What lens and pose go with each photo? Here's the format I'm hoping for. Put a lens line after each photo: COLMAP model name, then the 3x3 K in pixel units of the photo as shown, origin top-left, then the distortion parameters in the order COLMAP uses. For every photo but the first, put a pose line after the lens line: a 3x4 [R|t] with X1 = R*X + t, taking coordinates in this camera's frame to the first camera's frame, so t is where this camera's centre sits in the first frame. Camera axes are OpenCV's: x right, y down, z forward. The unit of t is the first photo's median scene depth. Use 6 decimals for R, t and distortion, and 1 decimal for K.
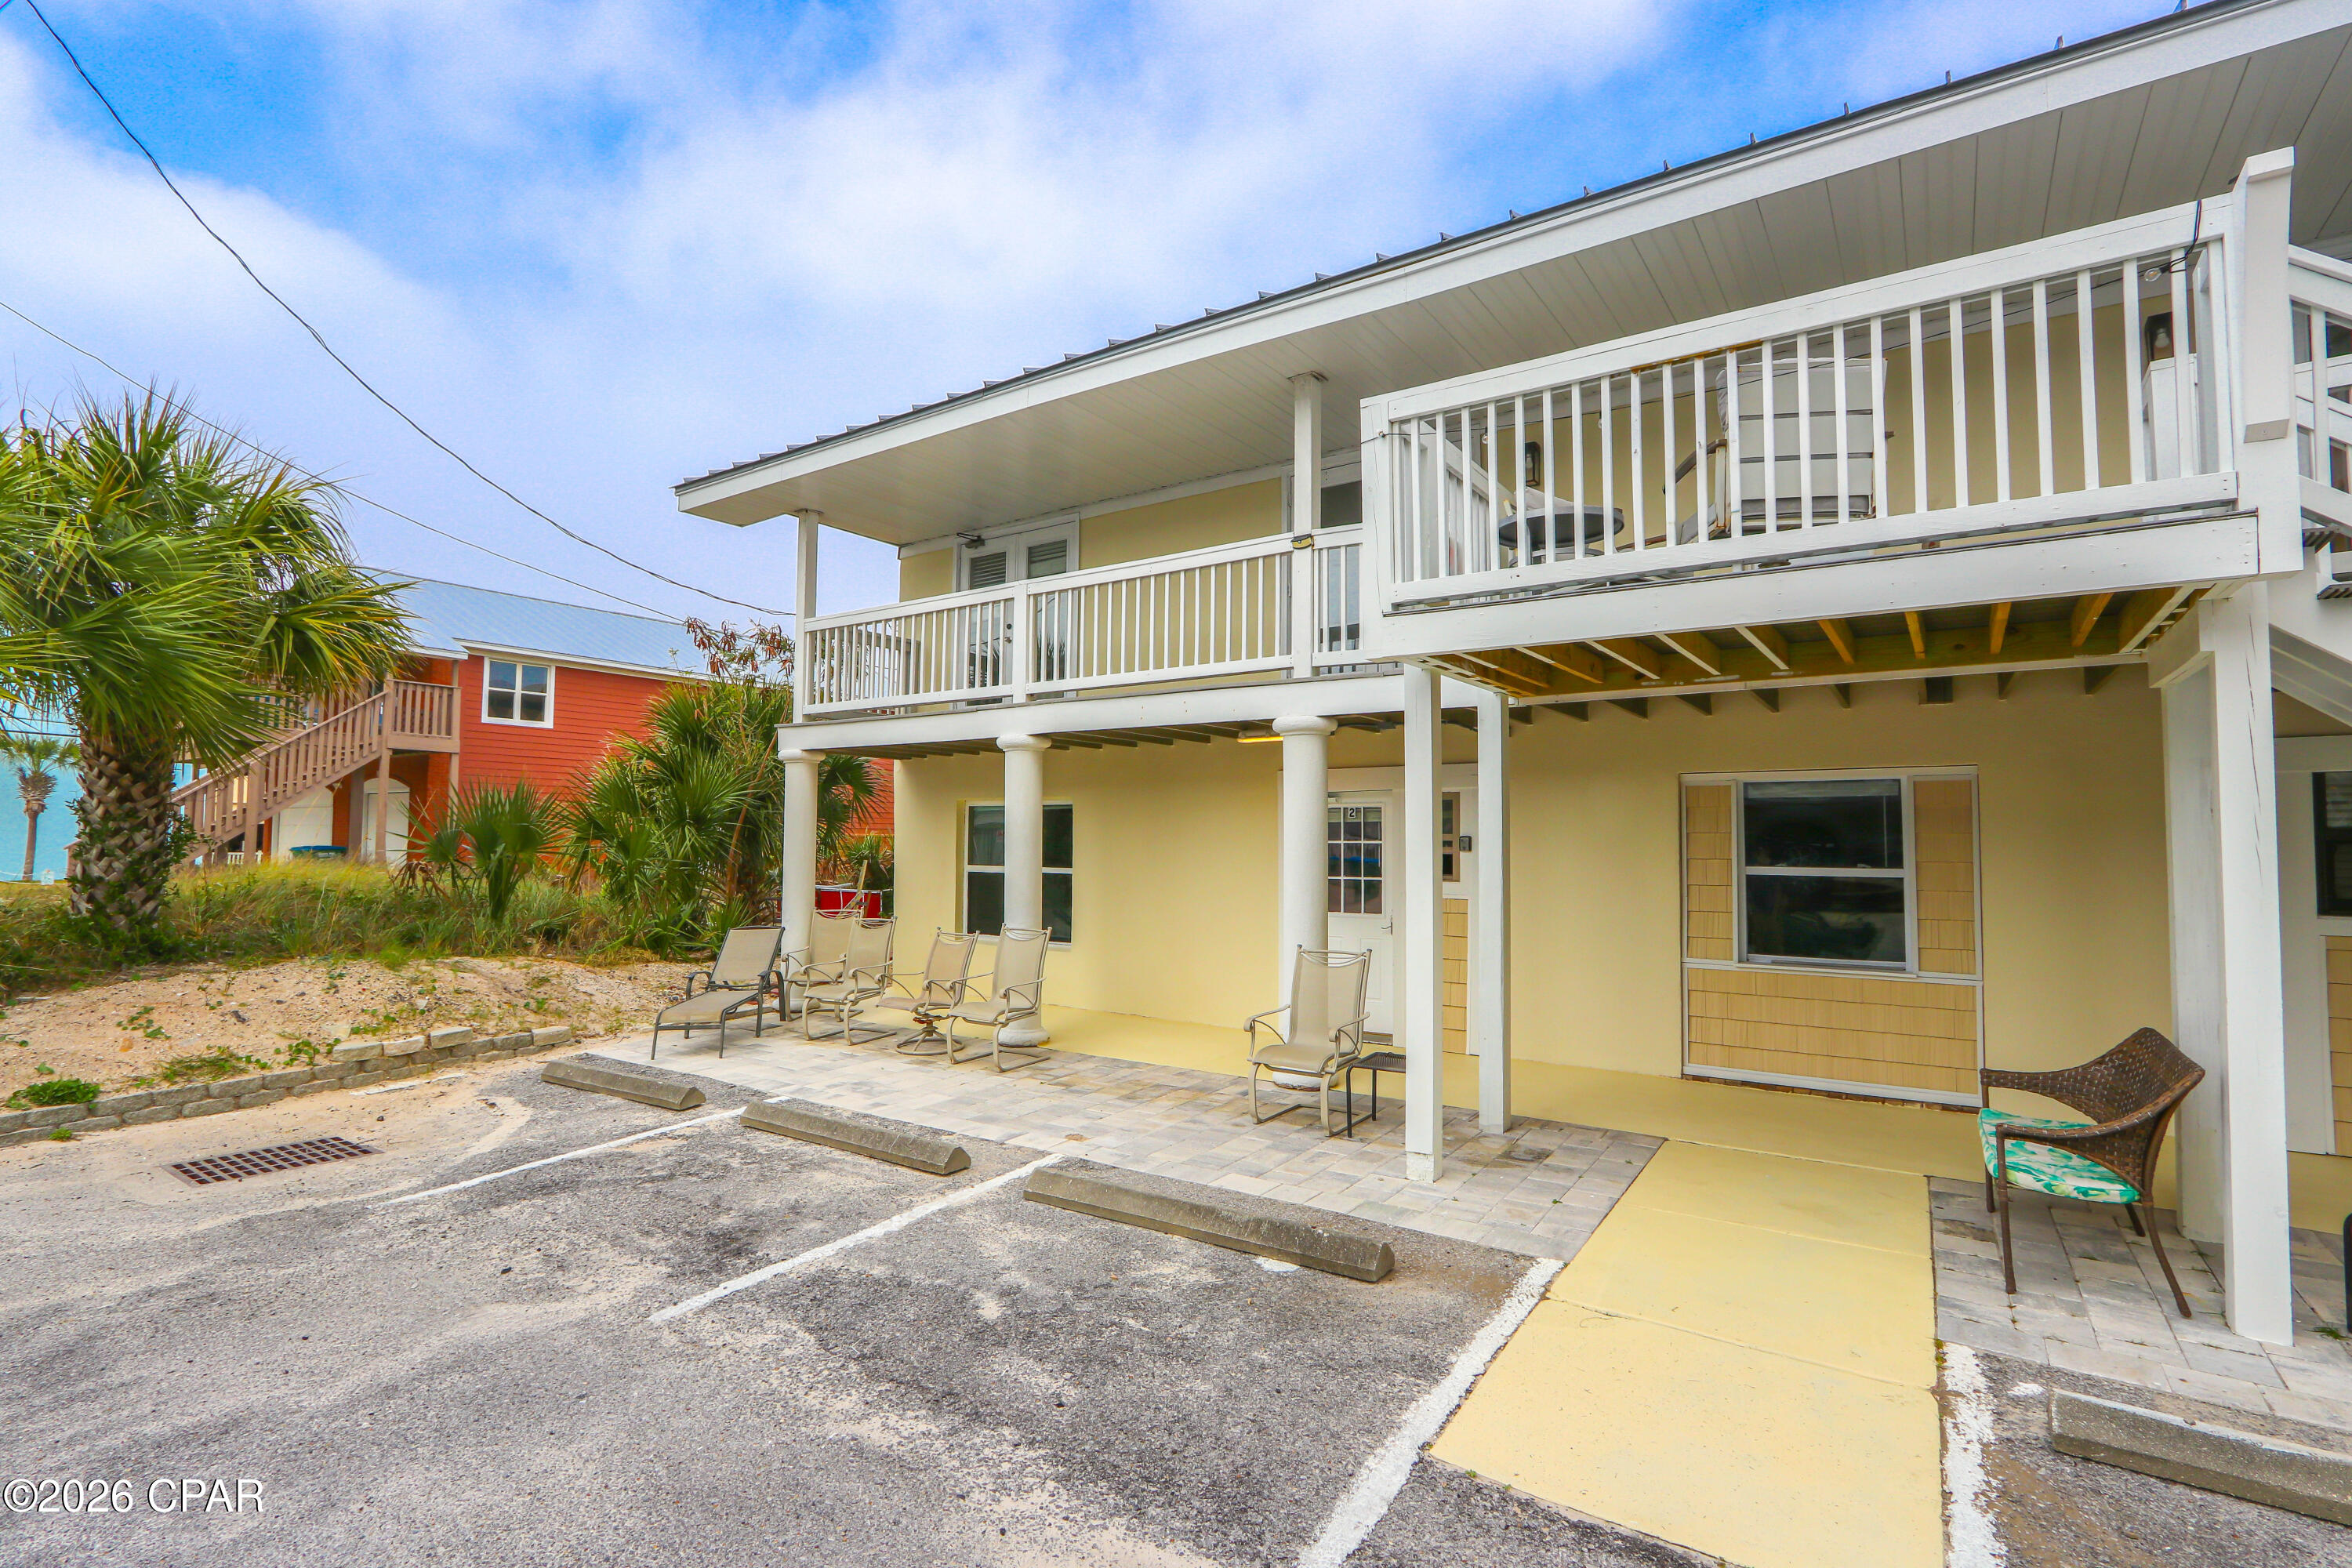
lens RADIAL K [[1091.9, 0, 1128.5], [0, 1091.9, 783.3], [0, 0, 1]] dist [-0.030313, 0.003892]
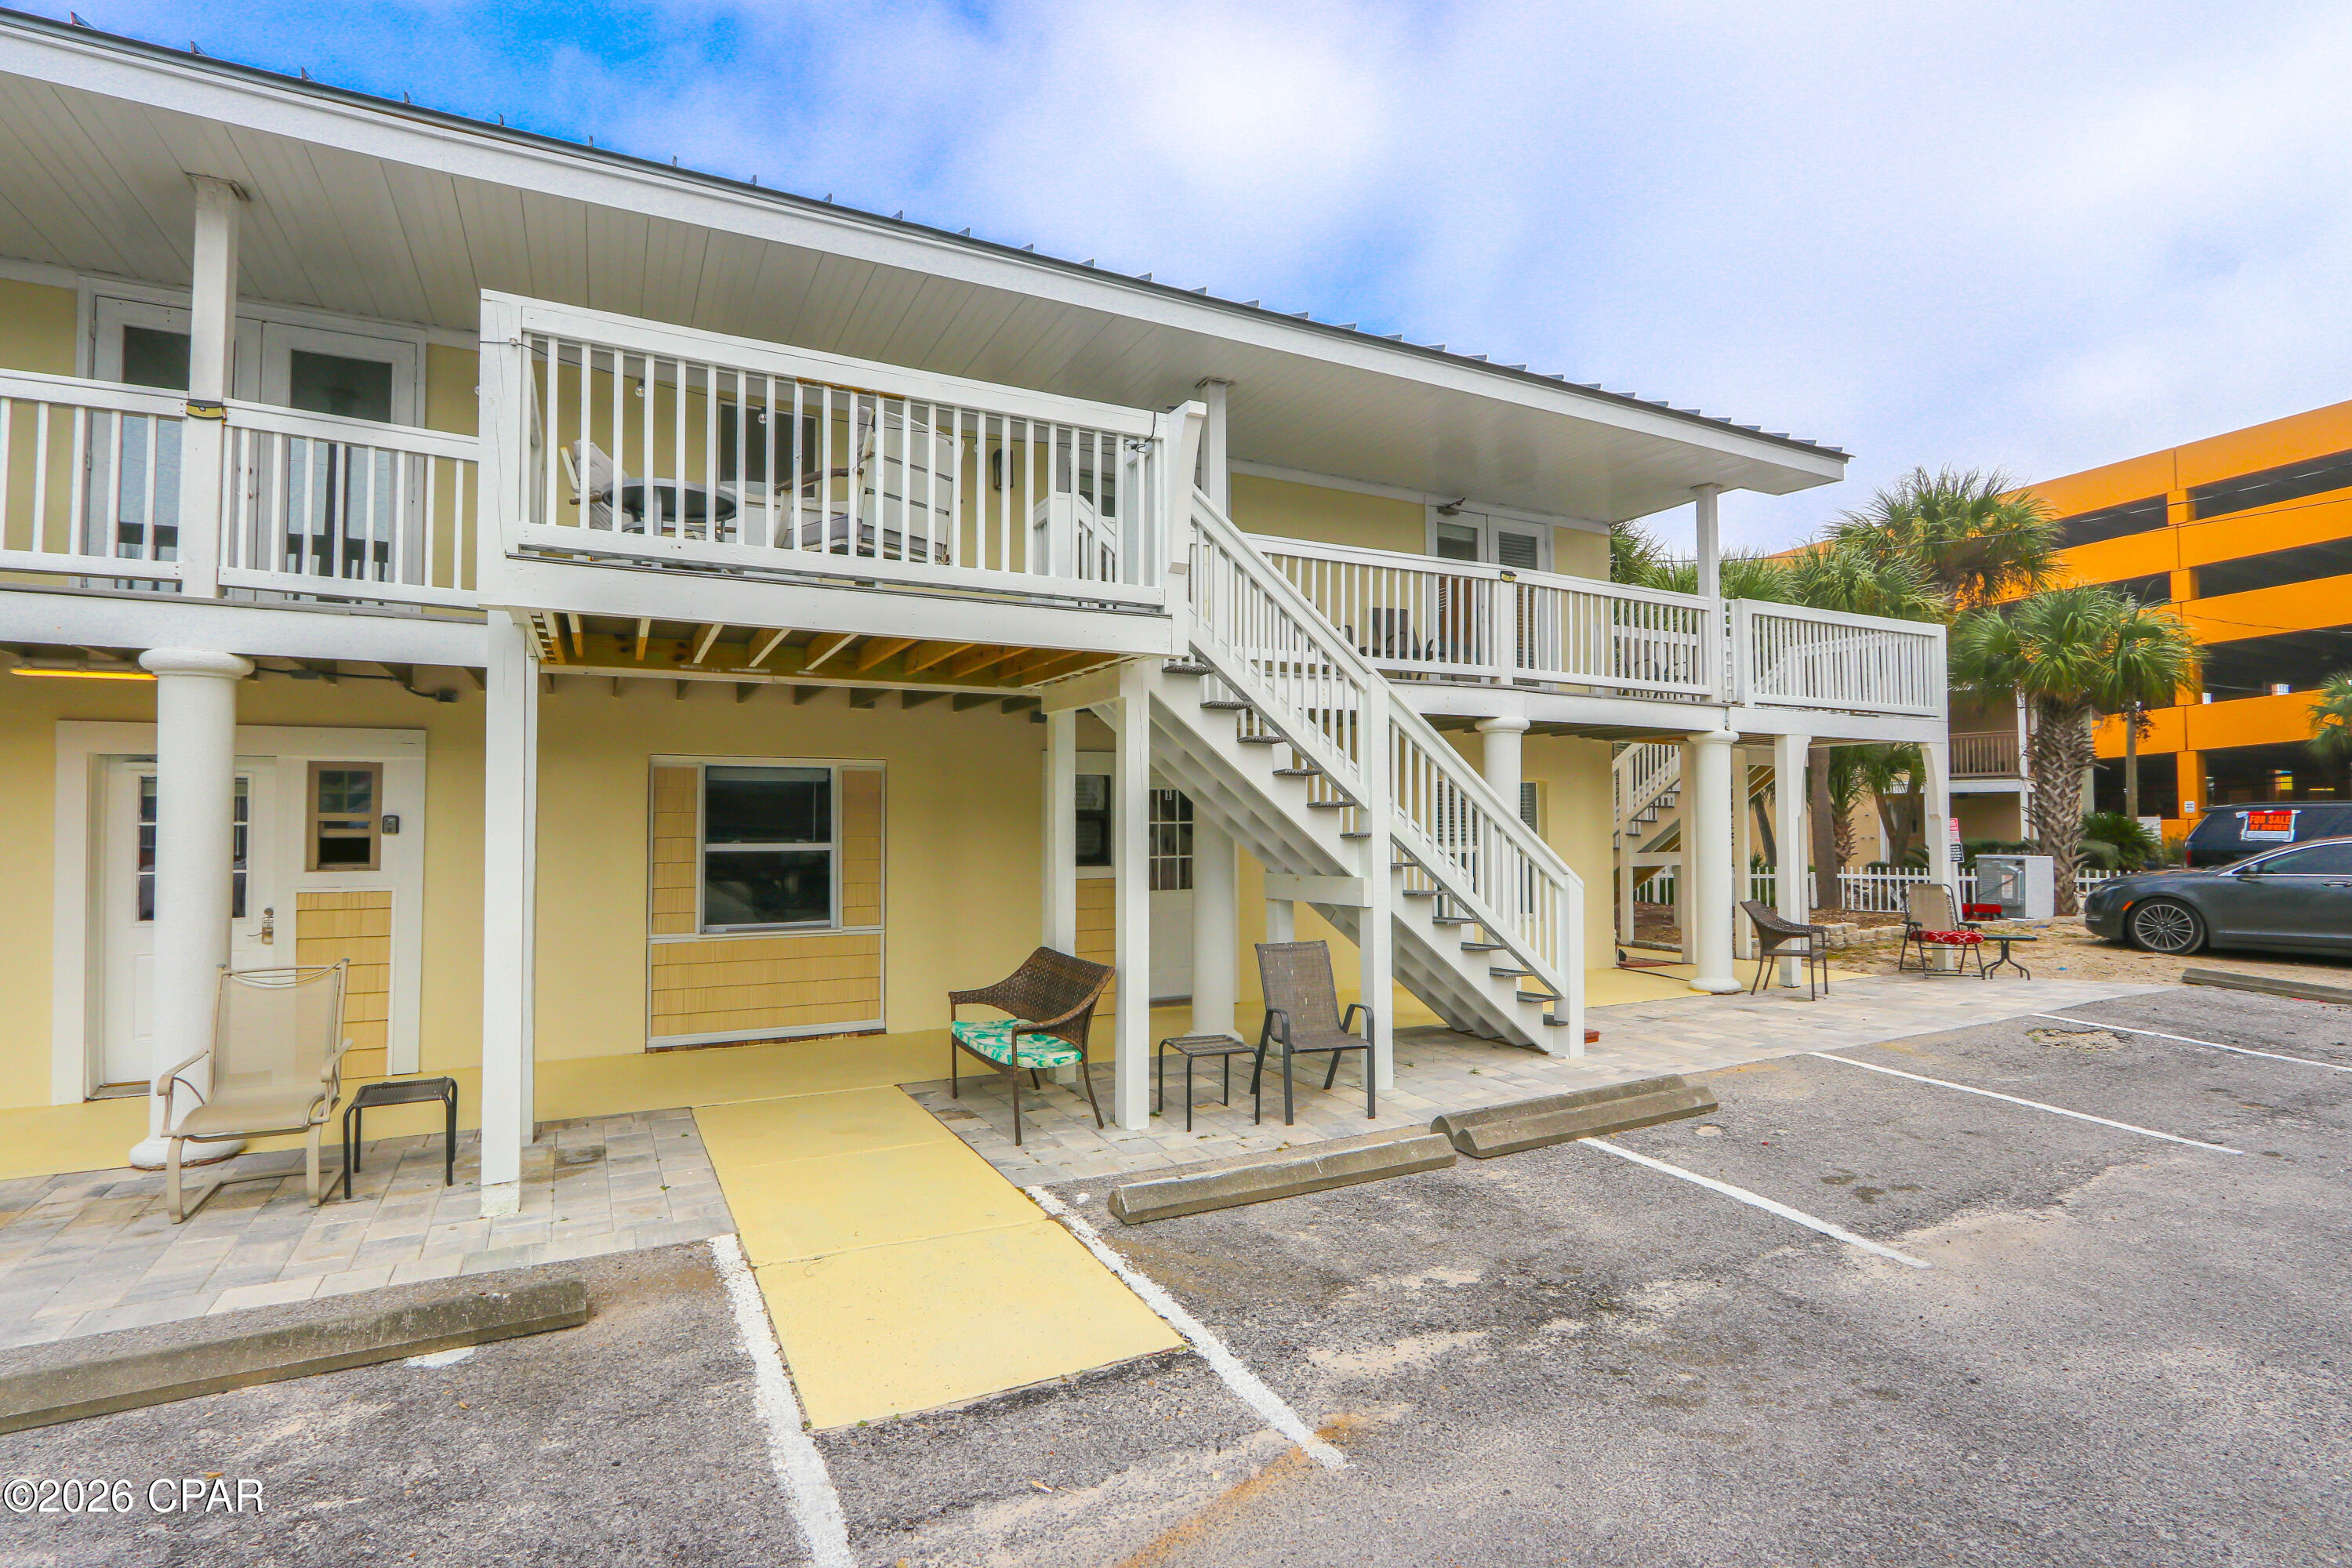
lens RADIAL K [[1091.9, 0, 1177.8], [0, 1091.9, 788.1], [0, 0, 1]] dist [-0.030313, 0.003892]
pose [[0.444291, 0.019869, 0.895662, -0.292363], [-0.041568, 0.999134, -0.001545, 0.005677], [-0.894918, -0.036544, 0.444732, 0.162162]]
